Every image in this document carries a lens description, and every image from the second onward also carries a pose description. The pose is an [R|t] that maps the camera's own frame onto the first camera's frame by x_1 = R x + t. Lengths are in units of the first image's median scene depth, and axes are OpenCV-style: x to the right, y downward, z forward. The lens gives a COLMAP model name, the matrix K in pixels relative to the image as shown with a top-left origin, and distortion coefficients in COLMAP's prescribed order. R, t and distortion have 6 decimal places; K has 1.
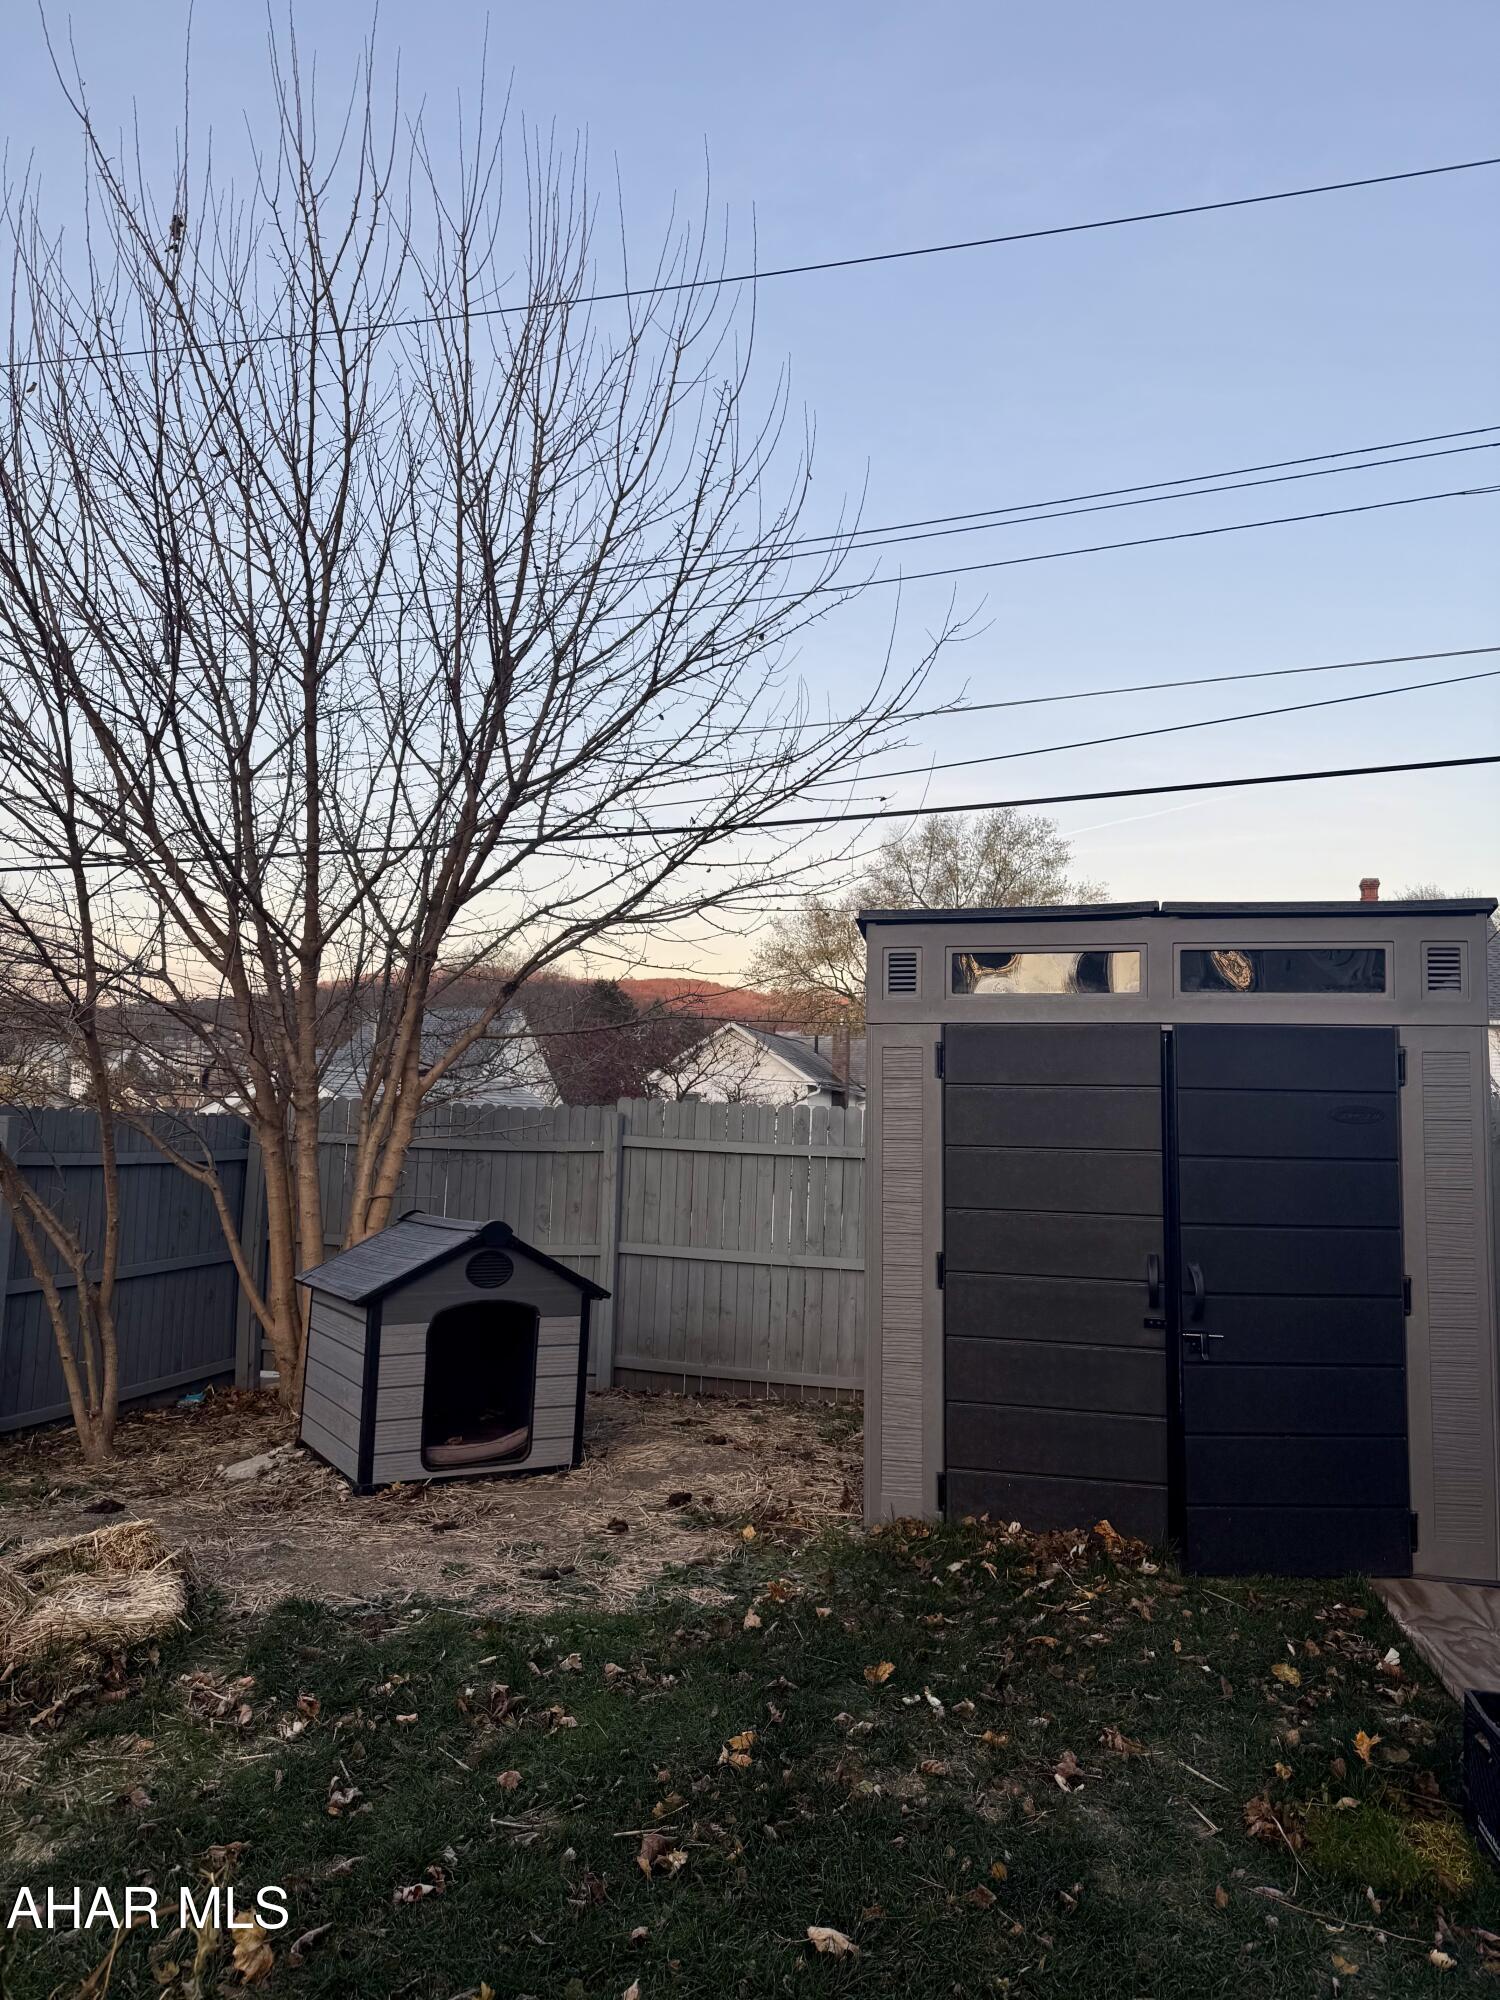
lens RADIAL K [[1395.8, 0, 751.2], [0, 1395.8, 1000.8], [0, 0, 1]] dist [0.064000, 0.000272]
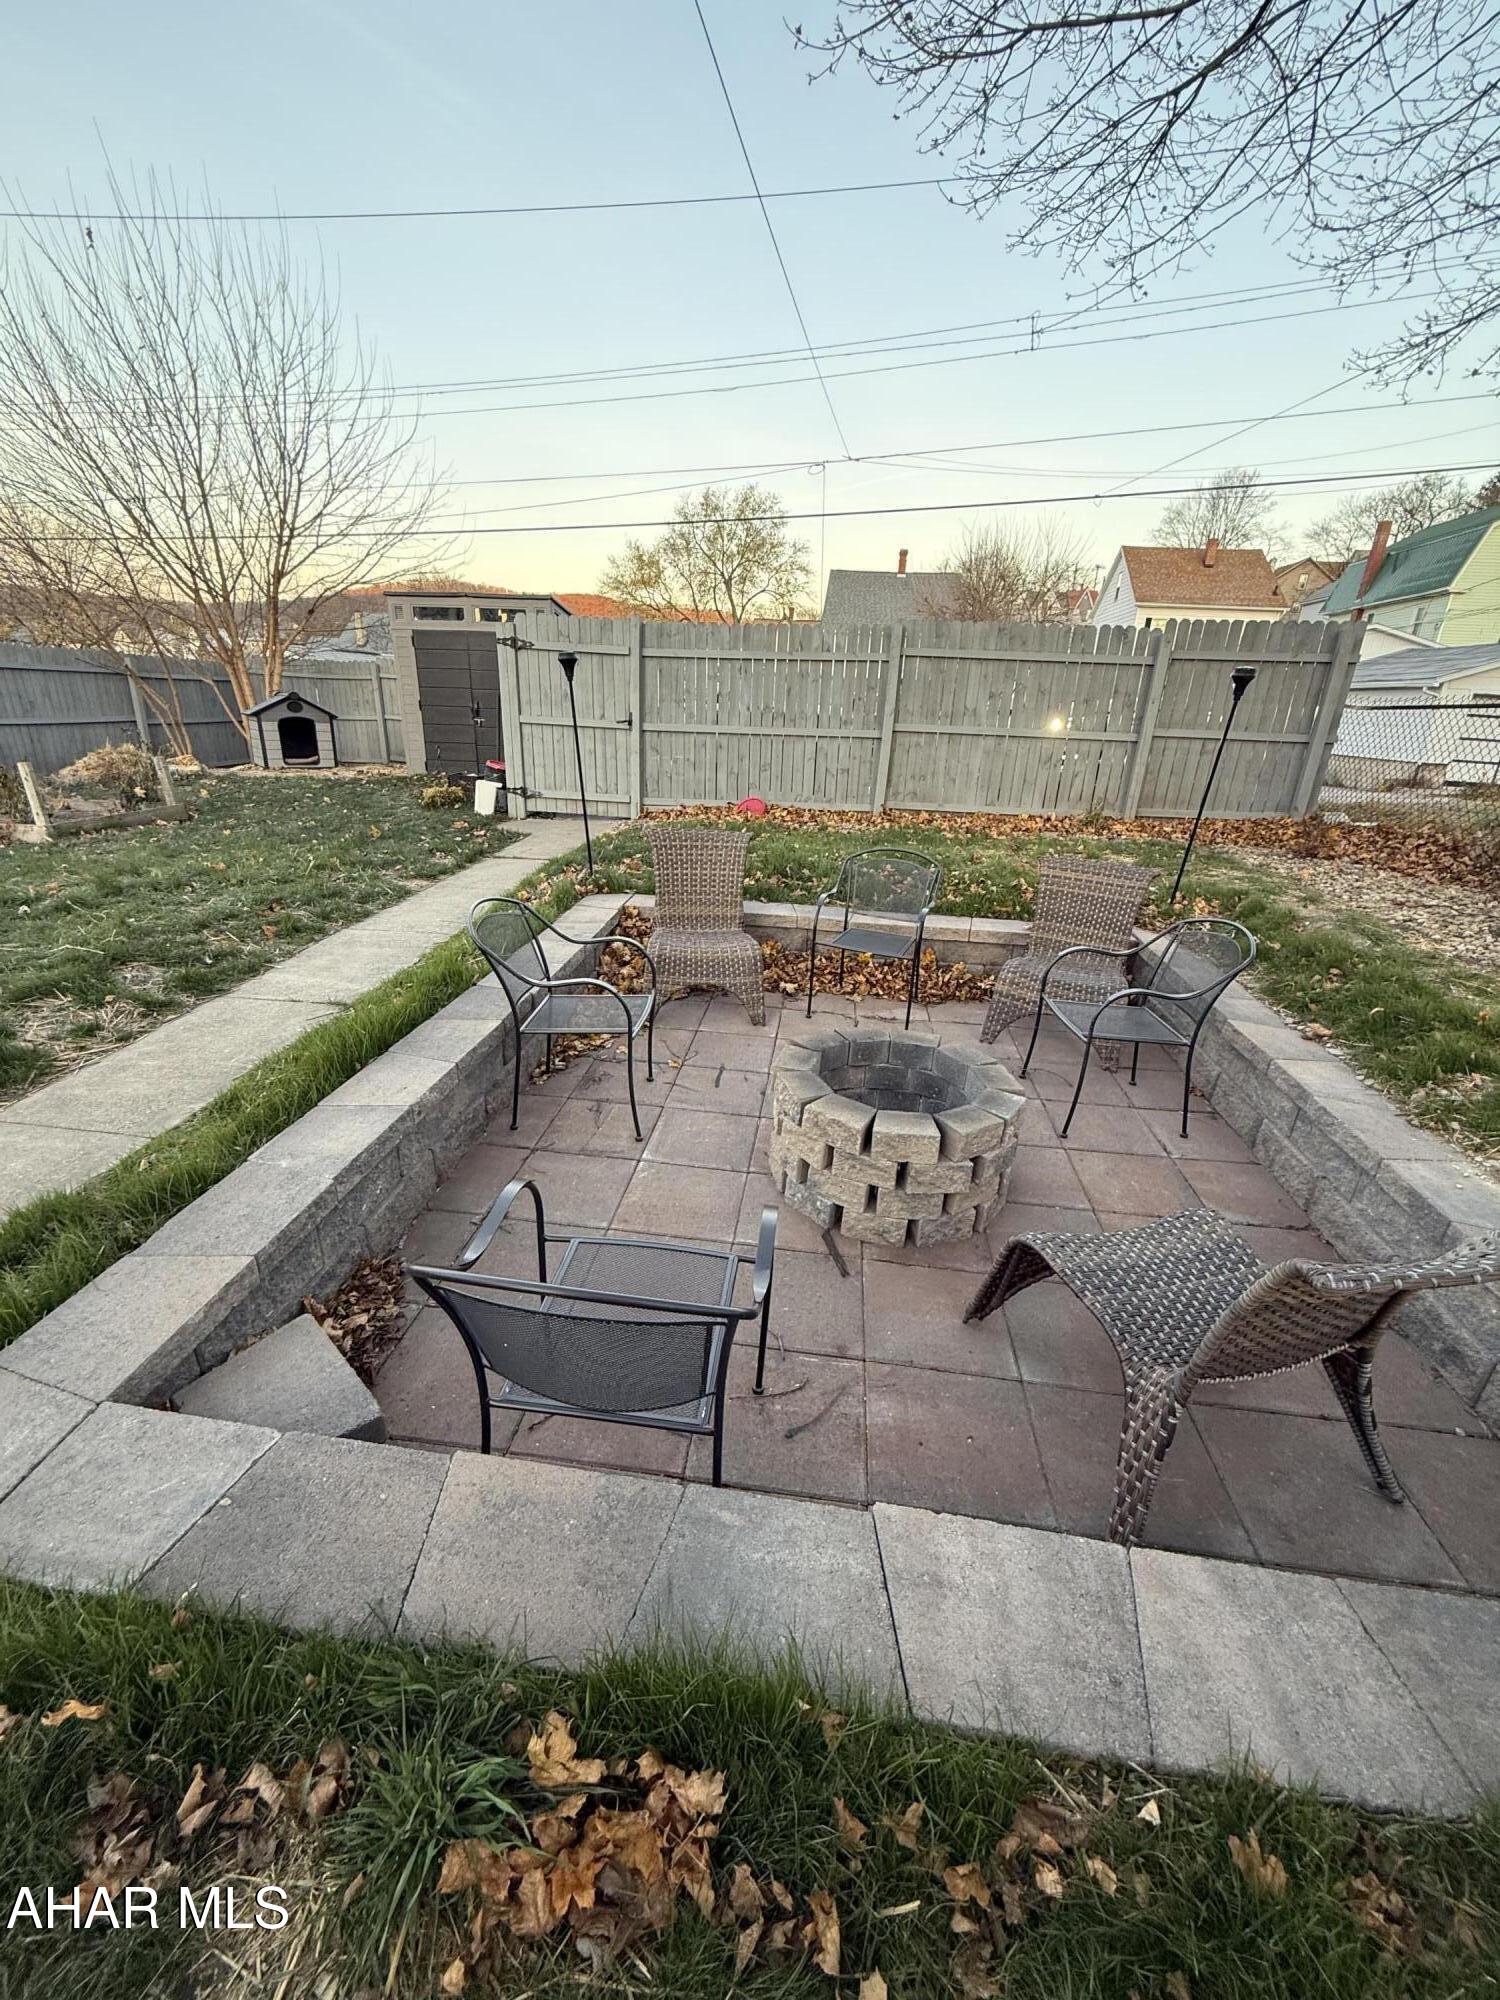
lens RADIAL K [[797.1, 0, 741.7], [0, 797.1, 998.8], [0, 0, 1]] dist [-0.001210, -0.000119]
pose [[0.992392, -0.032678, 0.118704, 0.543136], [-0.022345, 0.900319, 0.434656, -0.027737], [-0.121075, -0.434002, 0.892739, -0.984456]]
